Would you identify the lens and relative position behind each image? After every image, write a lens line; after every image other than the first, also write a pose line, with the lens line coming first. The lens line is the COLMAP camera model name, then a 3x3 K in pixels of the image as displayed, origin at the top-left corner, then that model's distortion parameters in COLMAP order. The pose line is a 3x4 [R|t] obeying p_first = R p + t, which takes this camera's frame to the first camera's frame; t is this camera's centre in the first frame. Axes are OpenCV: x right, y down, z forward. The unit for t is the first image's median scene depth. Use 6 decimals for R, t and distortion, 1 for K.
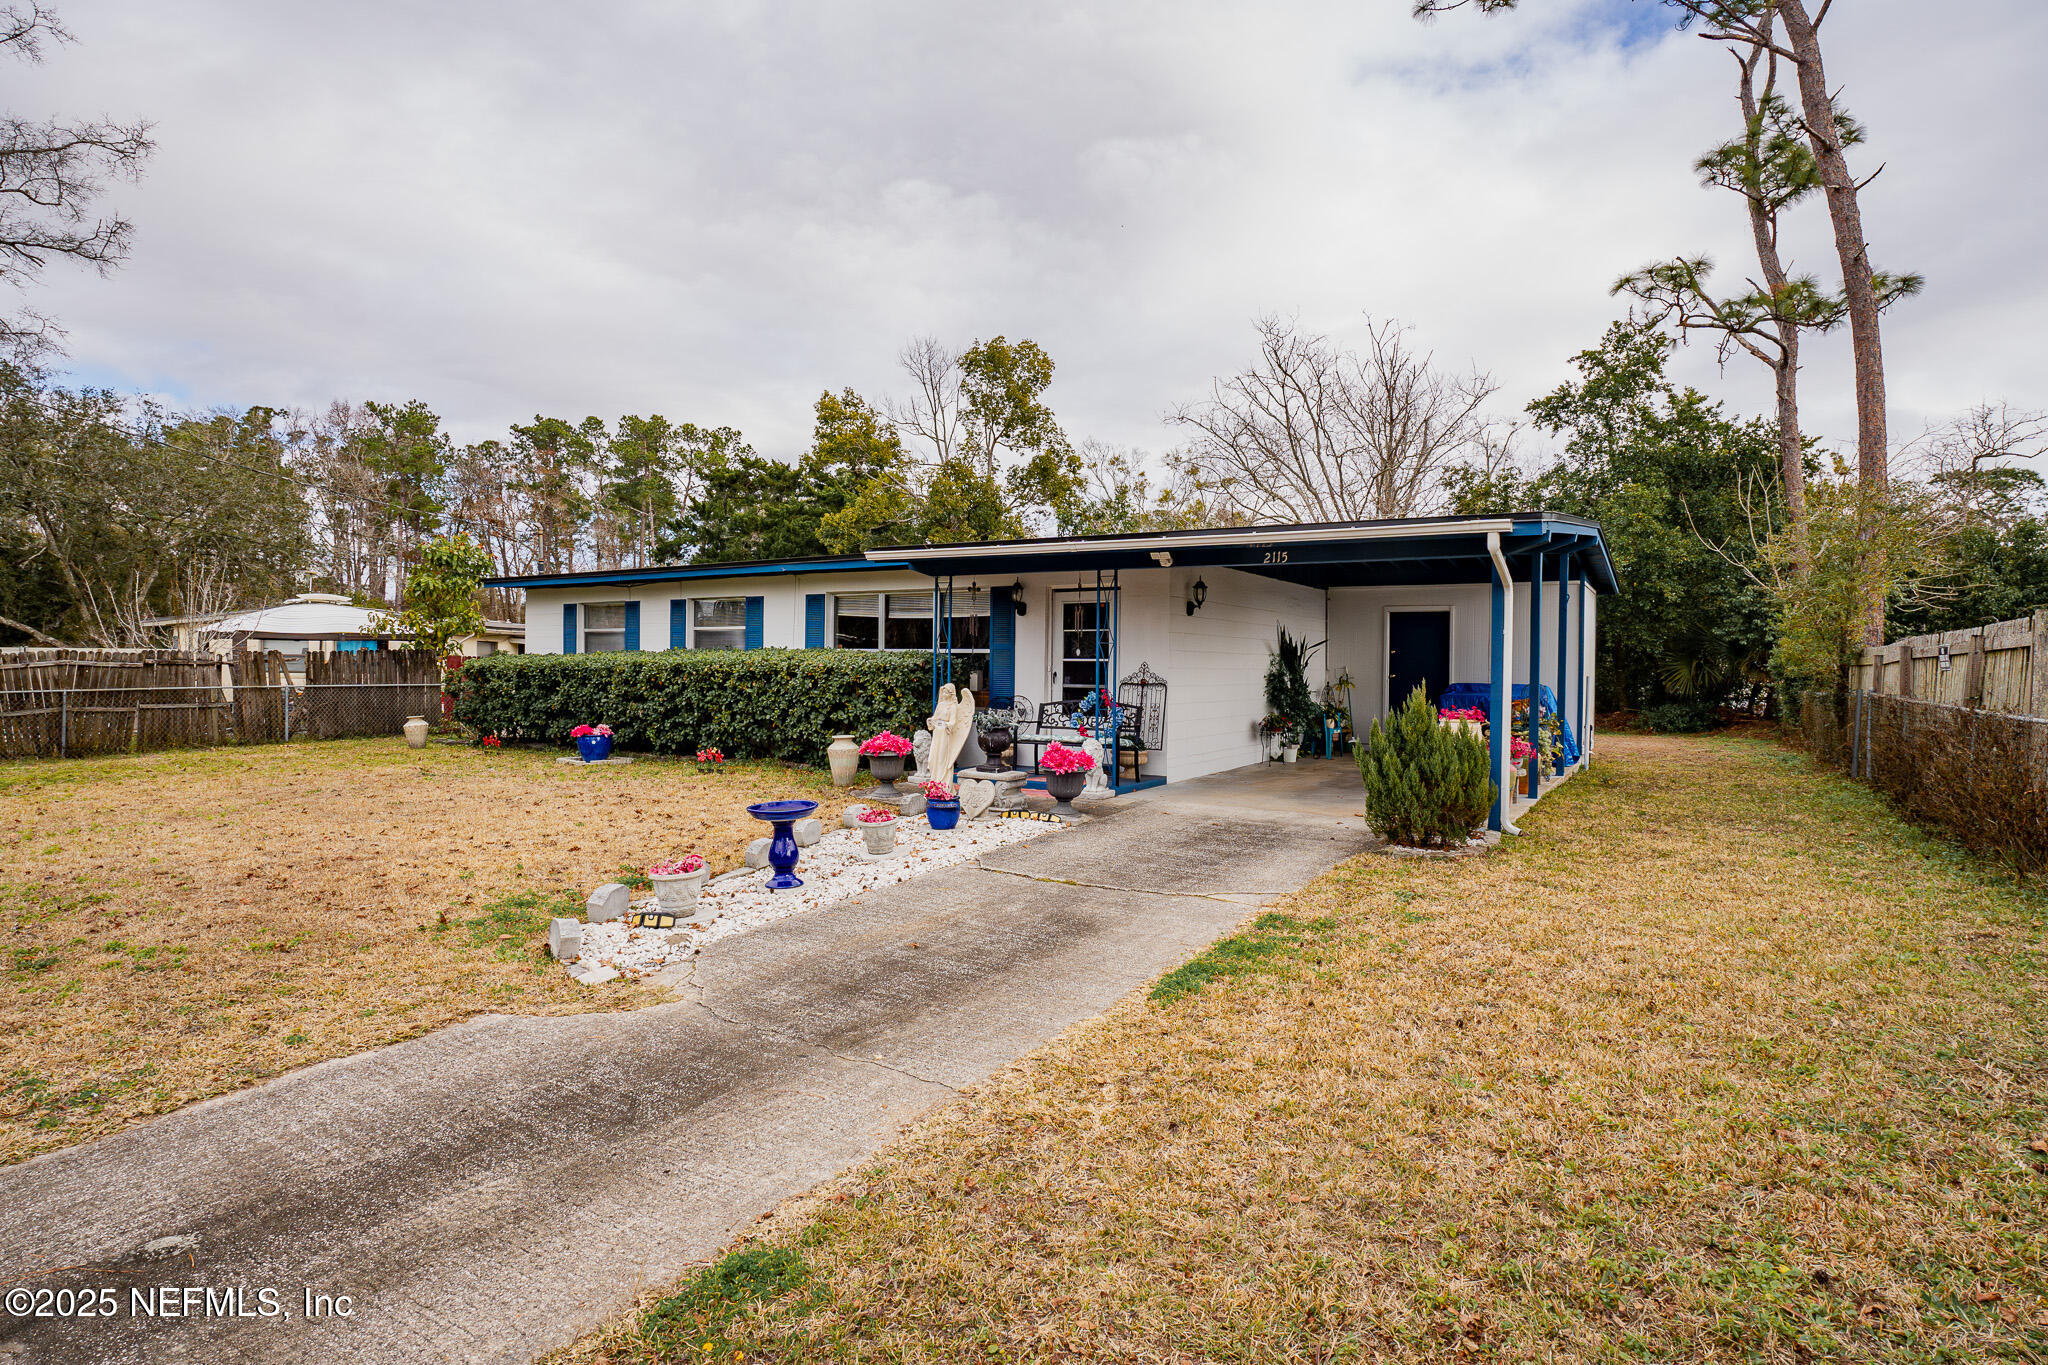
lens RADIAL K [[1038.5, 0, 1041.2], [0, 1038.5, 694.8], [0, 0, 1]] dist [-0.033638, 0.004404]
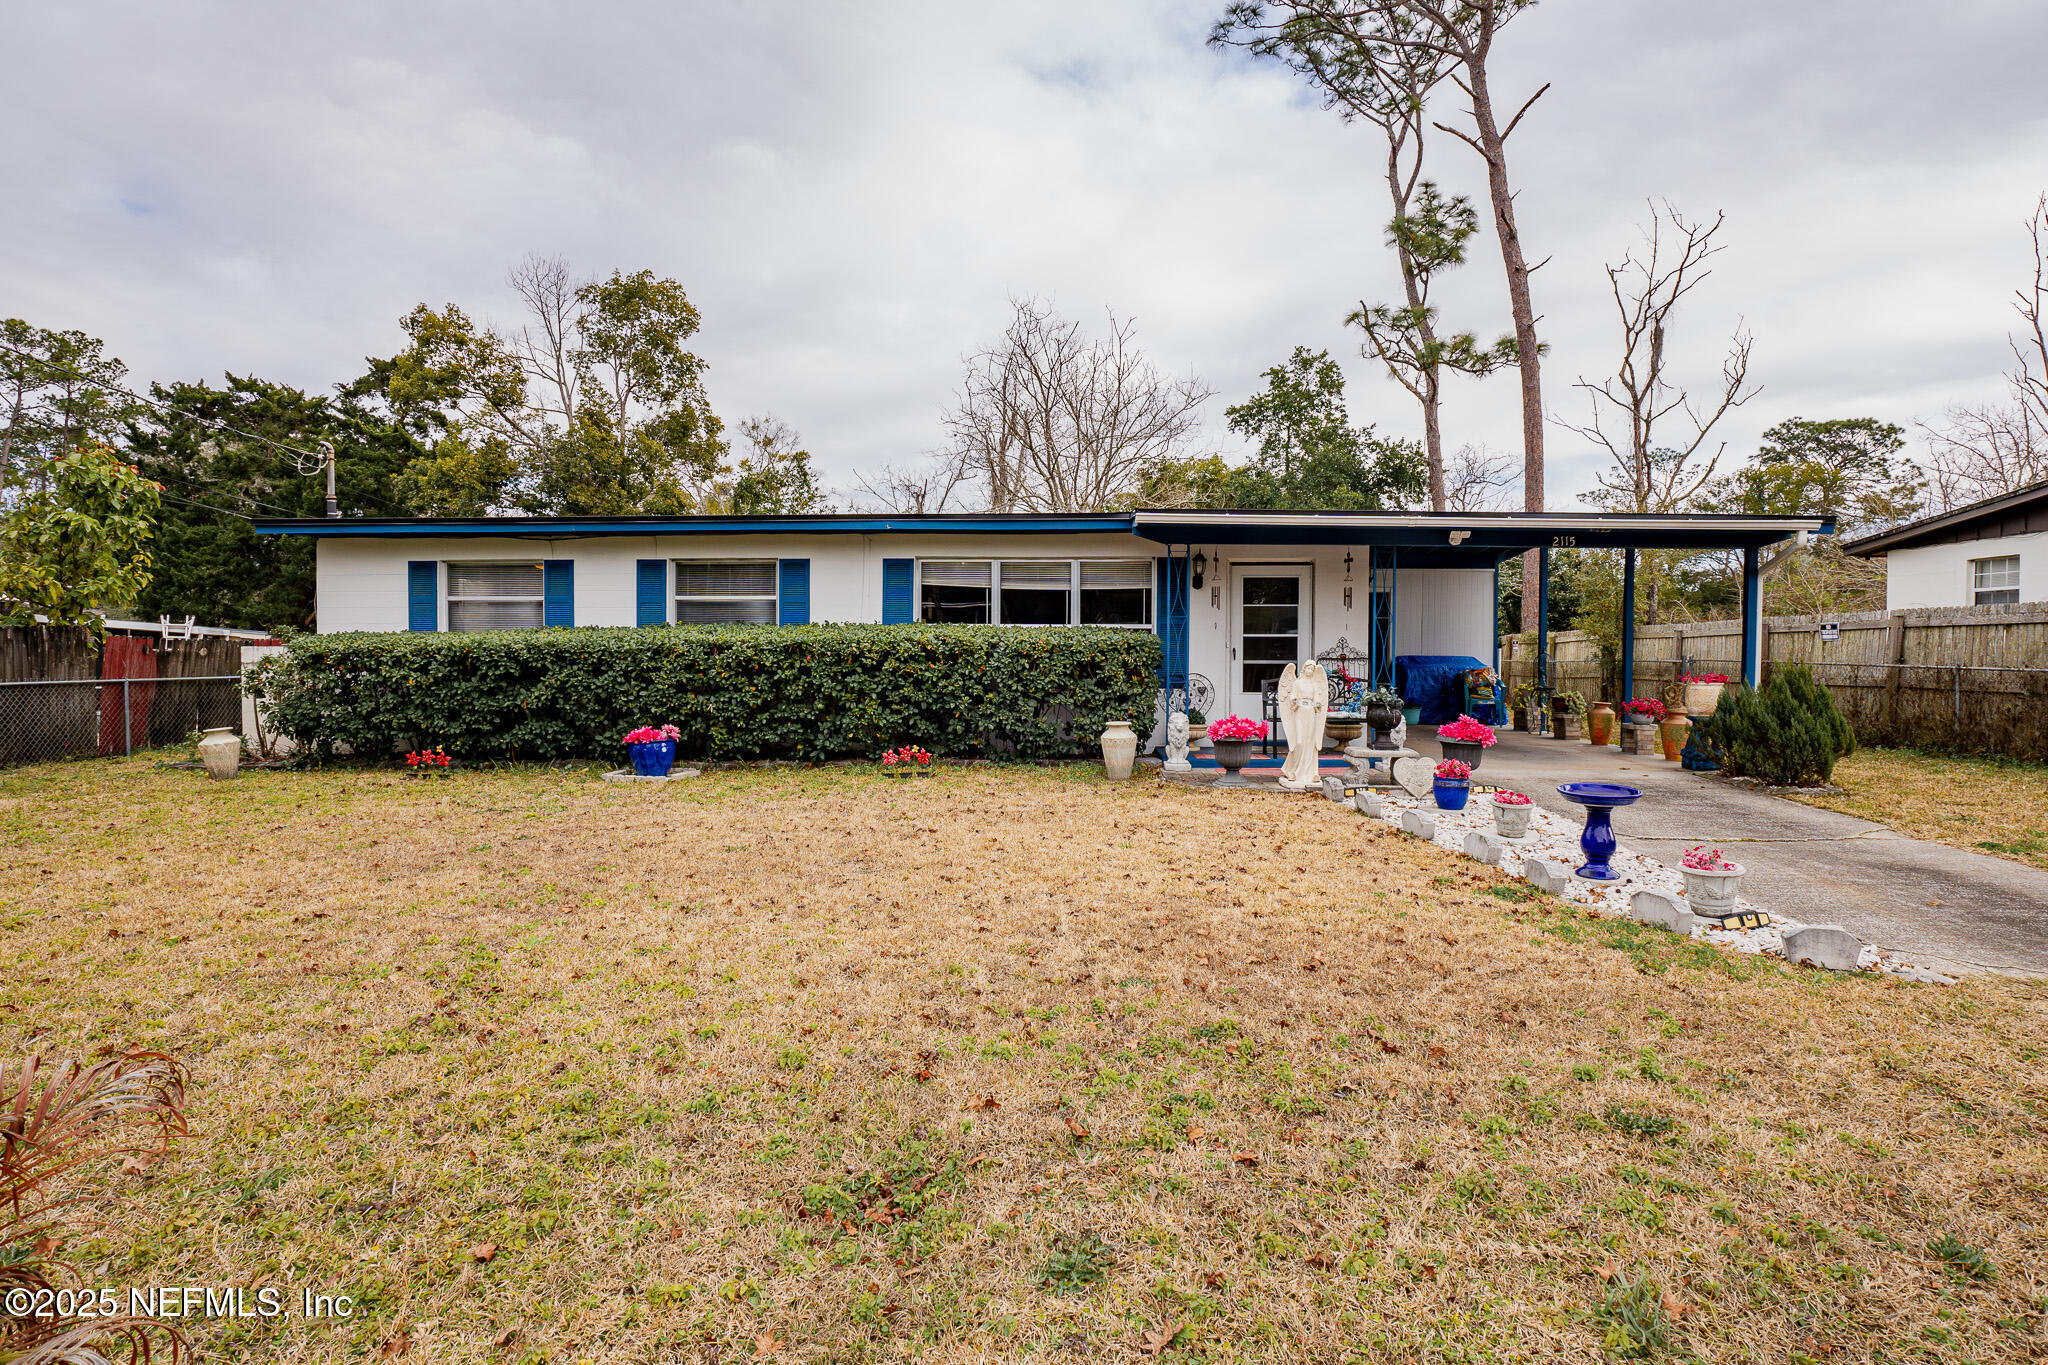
lens RADIAL K [[1038.5, 0, 1036.3], [0, 1038.5, 689.5], [0, 0, 1]] dist [-0.033638, 0.004404]
pose [[0.870112, -0.028714, 0.492016, -0.438575], [0.021627, 0.999564, 0.020088, -0.004633], [-0.492379, -0.006838, 0.870354, 0.174158]]
